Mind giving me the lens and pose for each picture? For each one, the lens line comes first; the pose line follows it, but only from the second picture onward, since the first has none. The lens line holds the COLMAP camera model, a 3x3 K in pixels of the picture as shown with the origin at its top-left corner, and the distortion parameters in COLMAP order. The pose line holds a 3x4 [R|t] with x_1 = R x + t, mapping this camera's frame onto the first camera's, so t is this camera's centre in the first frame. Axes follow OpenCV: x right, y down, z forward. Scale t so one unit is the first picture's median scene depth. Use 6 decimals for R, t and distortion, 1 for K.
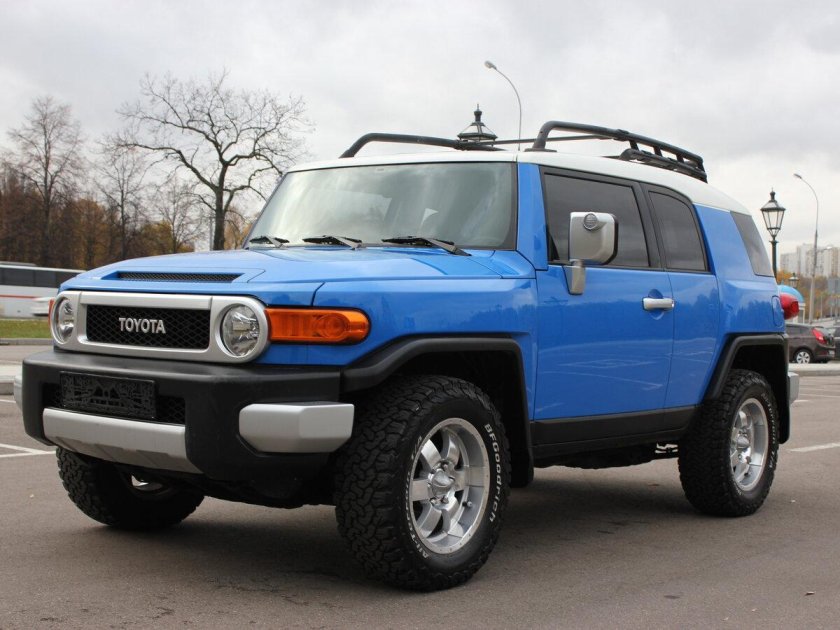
lens RADIAL K [[1350.5, 0, 420.0], [0, 1350.5, 315.0], [0, 0, 1]] dist [-0.154573, 0.029313]
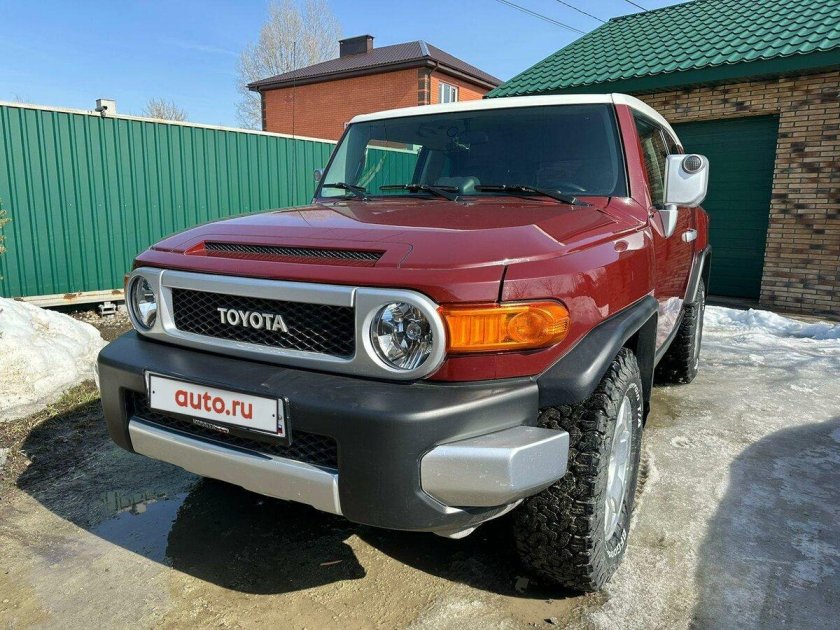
lens RADIAL K [[609.2, 0, 364.3], [0, 609.2, 303.5], [0, 0, 1]] dist [0.058953, 0.000321]
pose [[0.994084, -0.051462, 0.095645, -0.173679], [0.035887, 0.986793, 0.157958, -0.055314], [-0.102511, -0.153591, 0.982803, 0.637010]]
